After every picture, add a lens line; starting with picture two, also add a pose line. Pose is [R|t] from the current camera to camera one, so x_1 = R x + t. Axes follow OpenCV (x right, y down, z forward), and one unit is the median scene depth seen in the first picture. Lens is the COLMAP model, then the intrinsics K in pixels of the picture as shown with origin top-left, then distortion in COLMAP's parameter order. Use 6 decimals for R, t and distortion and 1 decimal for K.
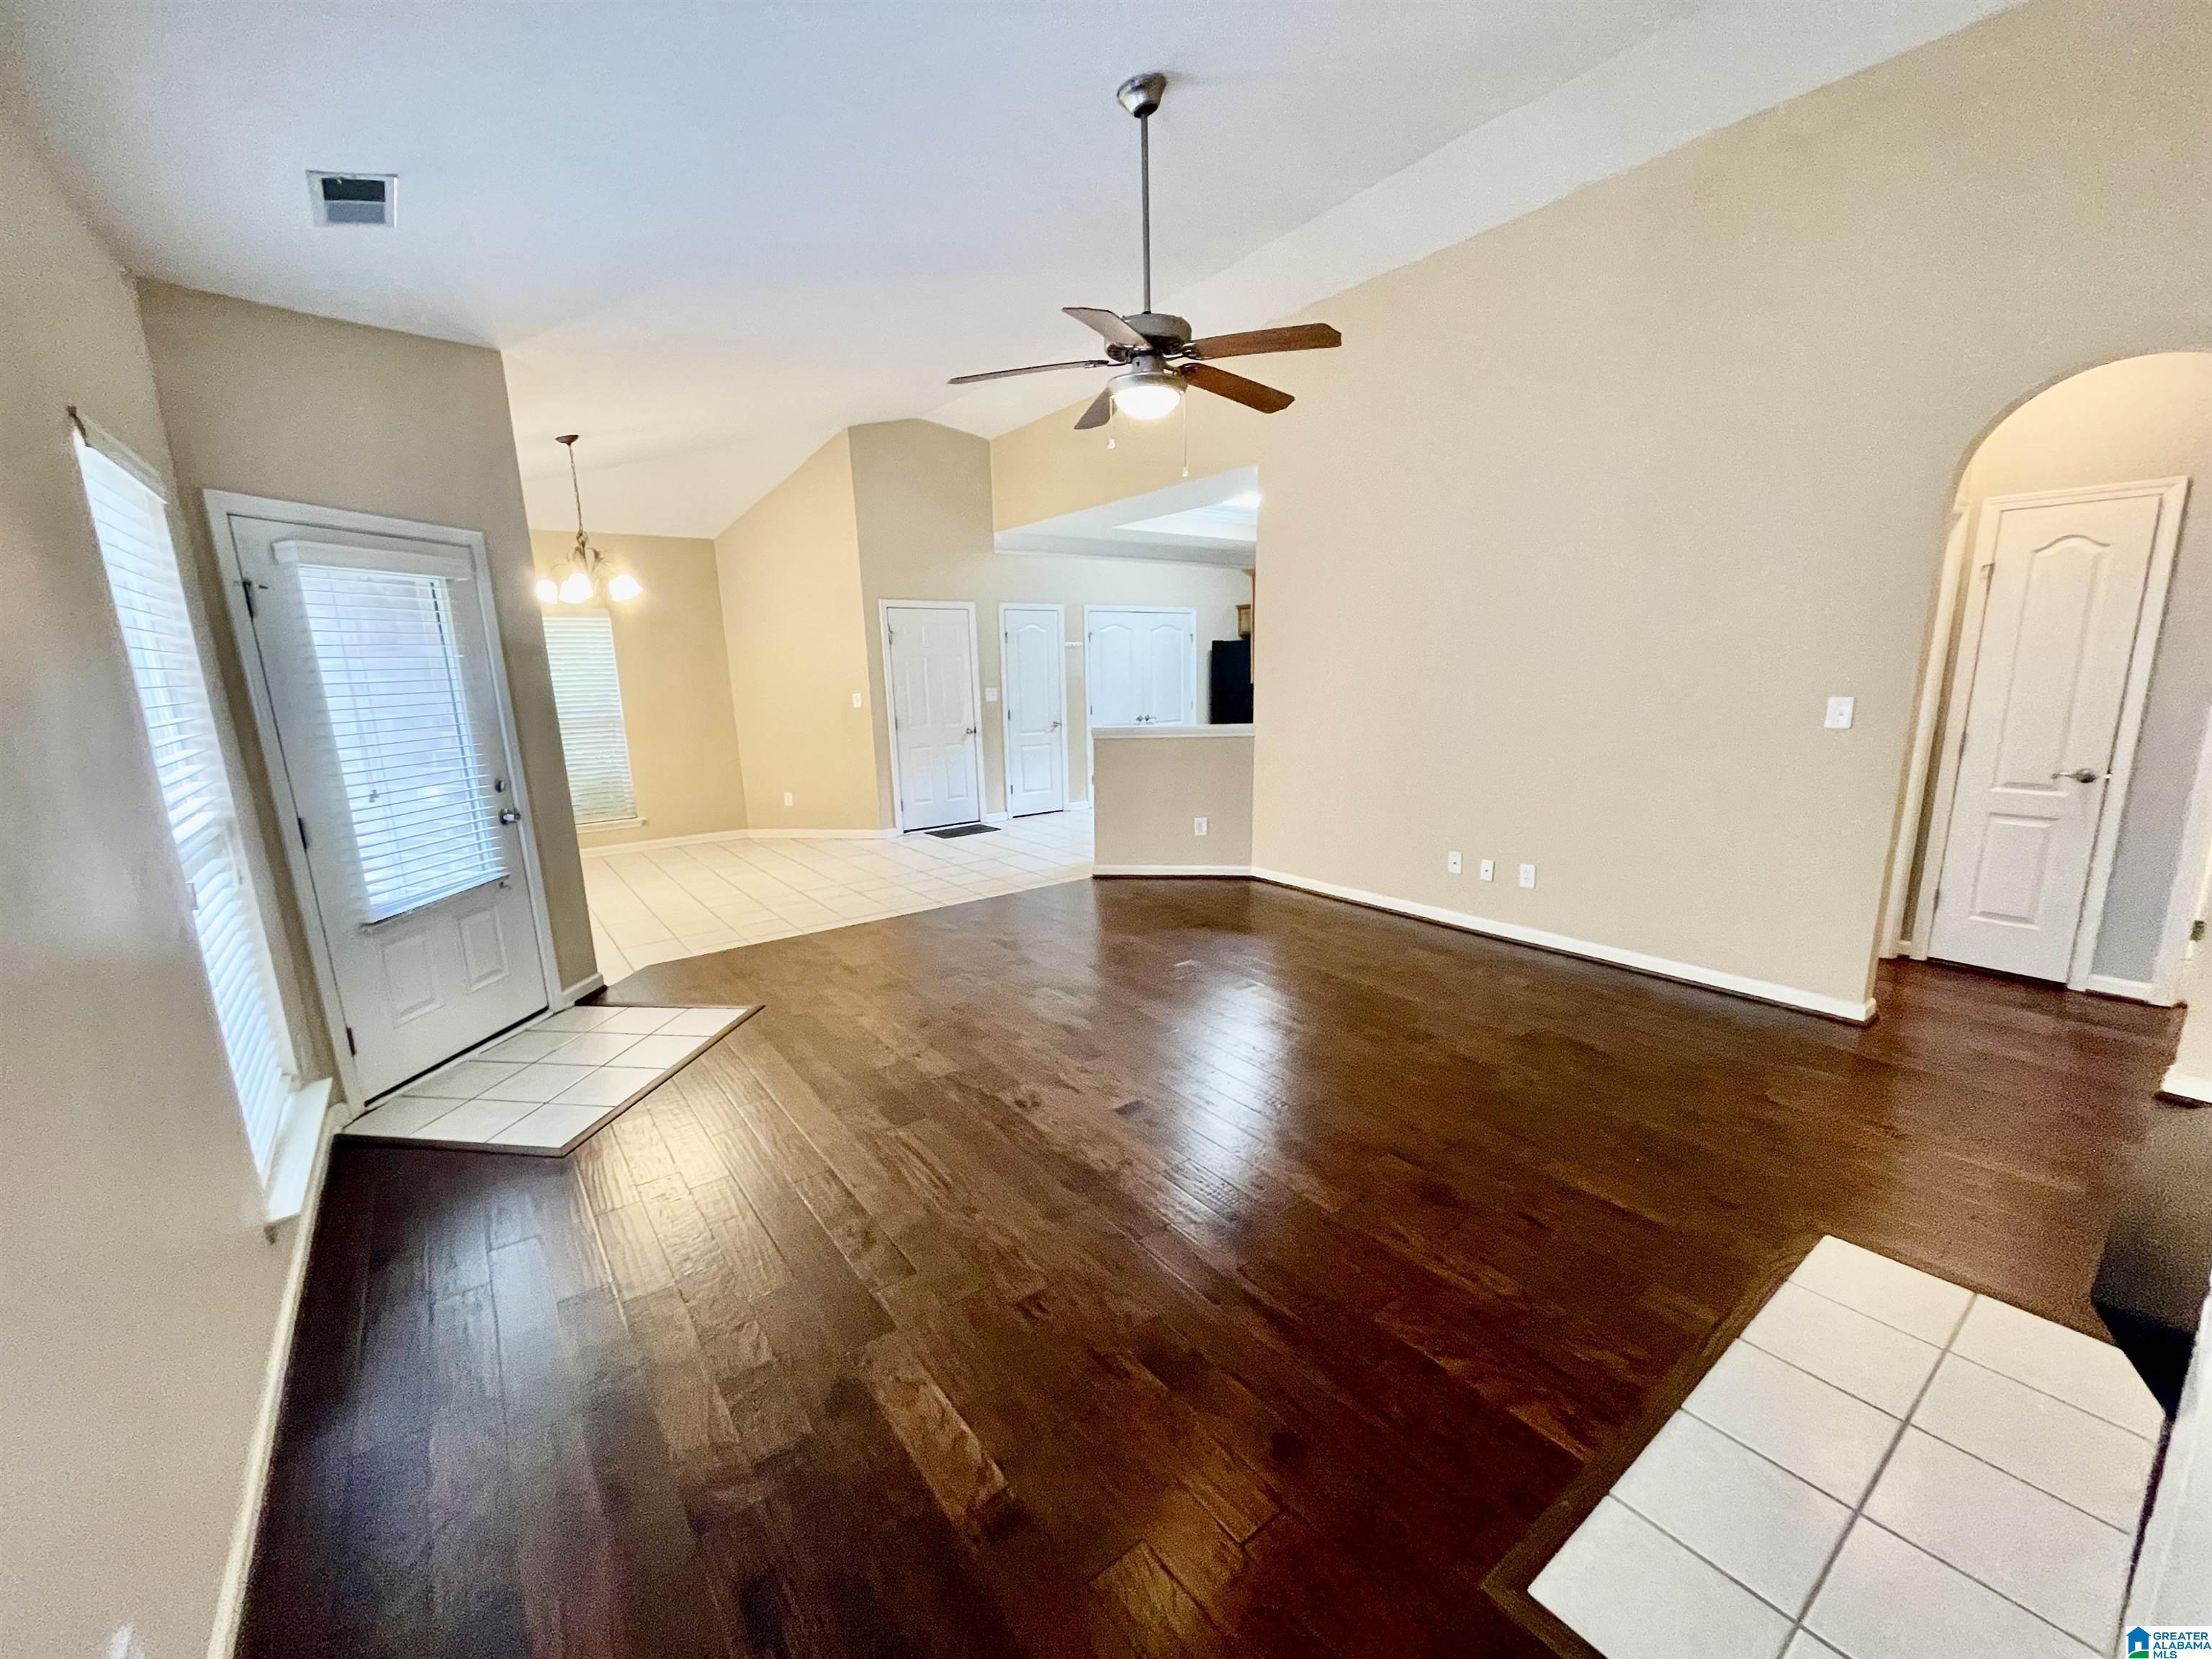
lens RADIAL K [[886.9, 0, 1109.1], [0, 886.9, 843.6], [0, 0, 1]] dist [0.002046, -0.002586]
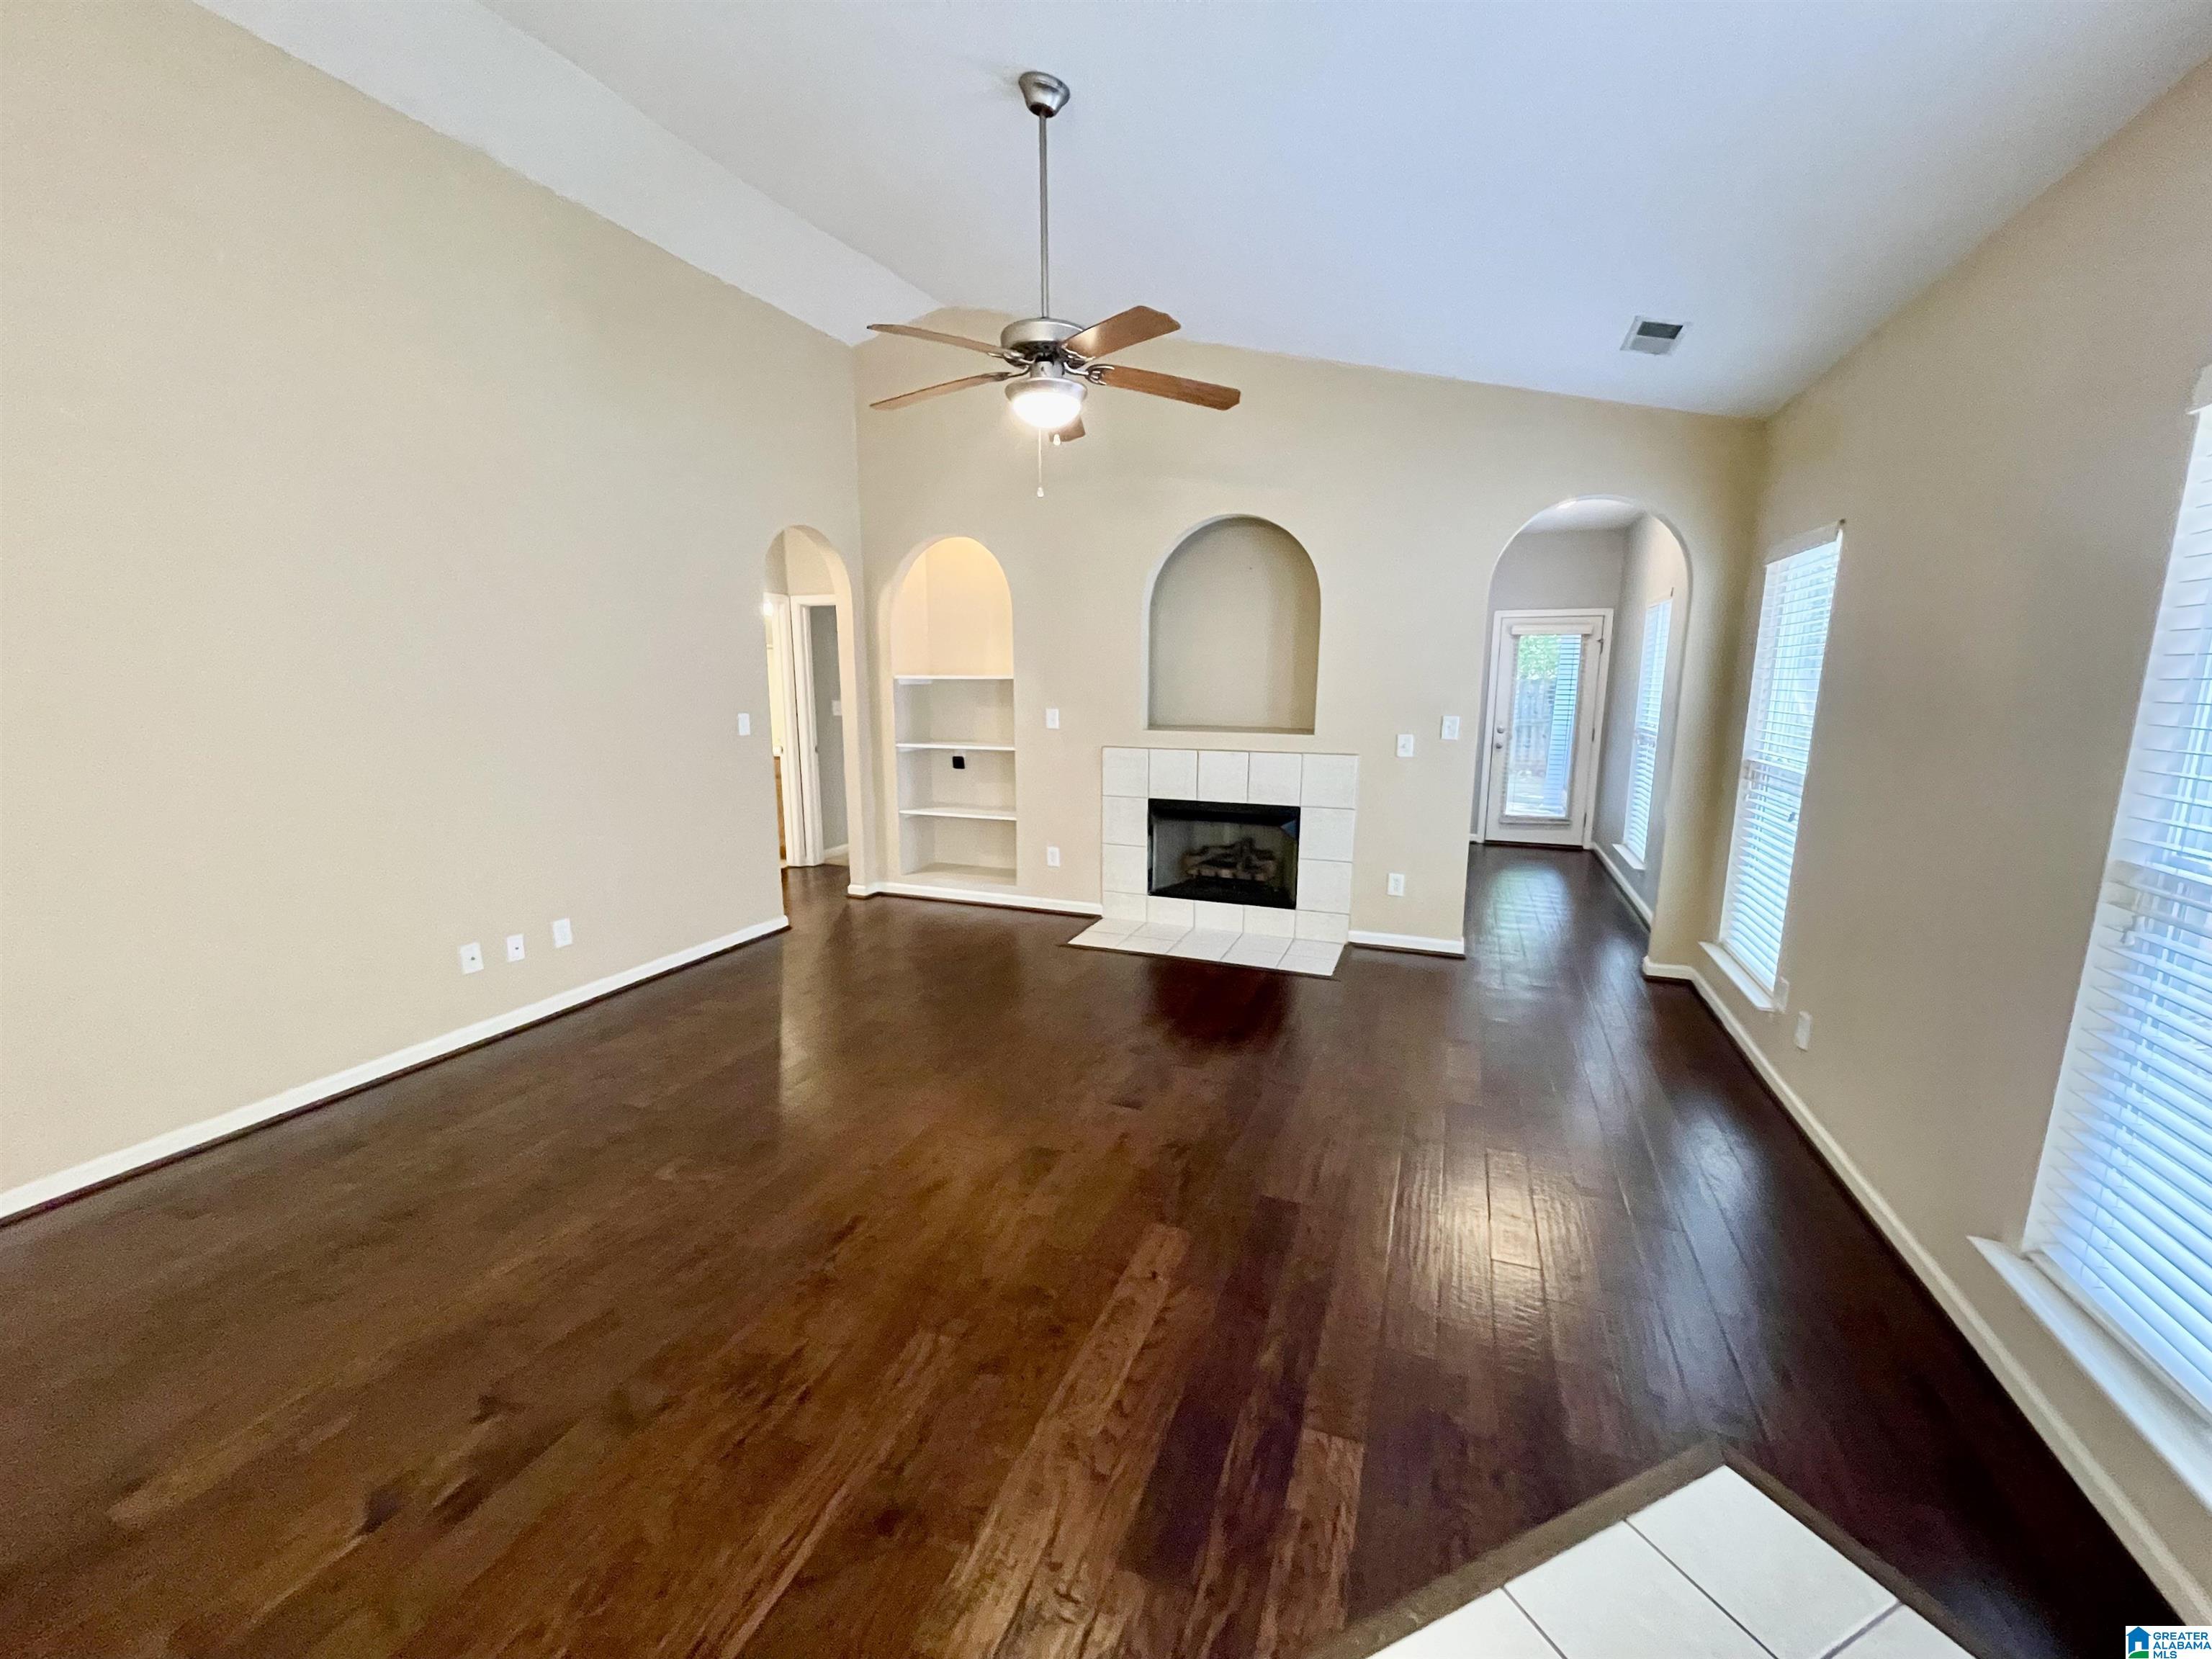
lens RADIAL K [[886.0, 0, 1100.0], [0, 886.0, 839.8], [0, 0, 1]] dist [0.003682, -0.002574]
pose [[-0.521396, -0.128458, 0.843590, -0.682420], [0.186855, 0.947423, 0.259758, -0.230362], [-0.832605, 0.293066, -0.469980, 1.213170]]
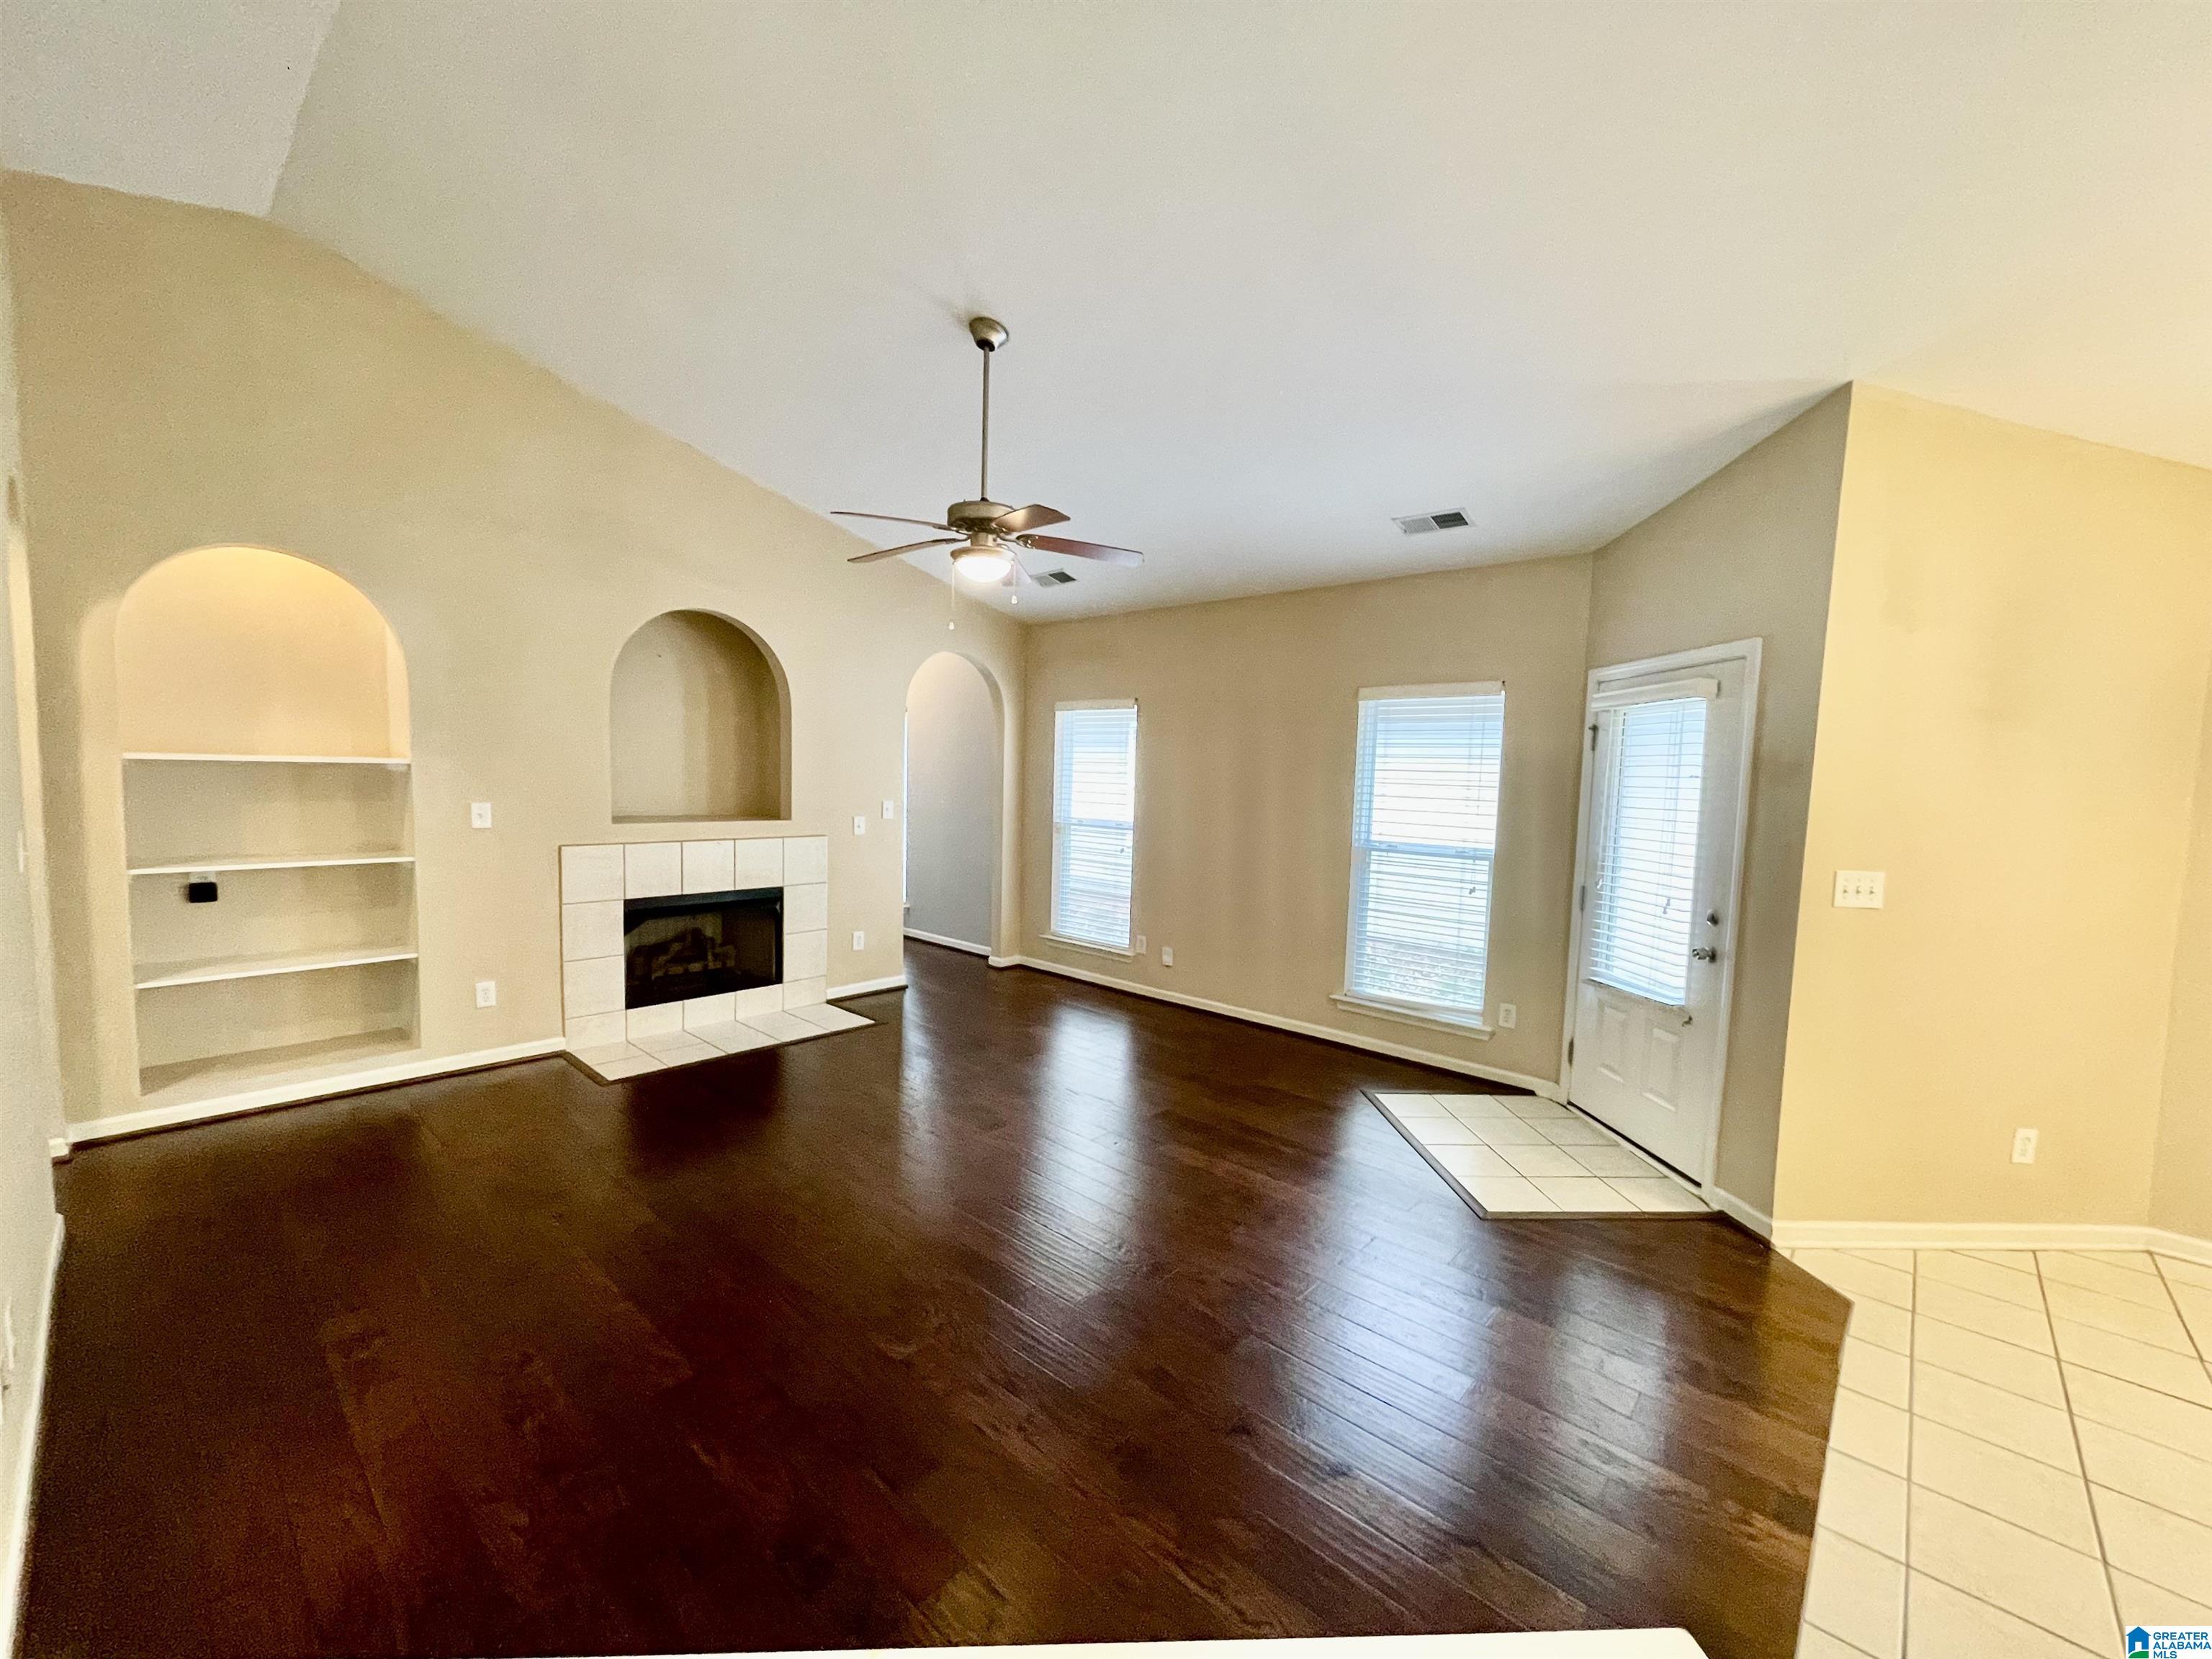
lens RADIAL K [[886.9, 0, 1109.1], [0, 886.9, 843.6], [0, 0, 1]] dist [0.002046, -0.002586]
pose [[-0.982728, 0.014972, -0.184448, 0.081676], [-0.039553, 0.956696, 0.288390, -0.388718], [0.180779, 0.290705, -0.939580, 1.788147]]
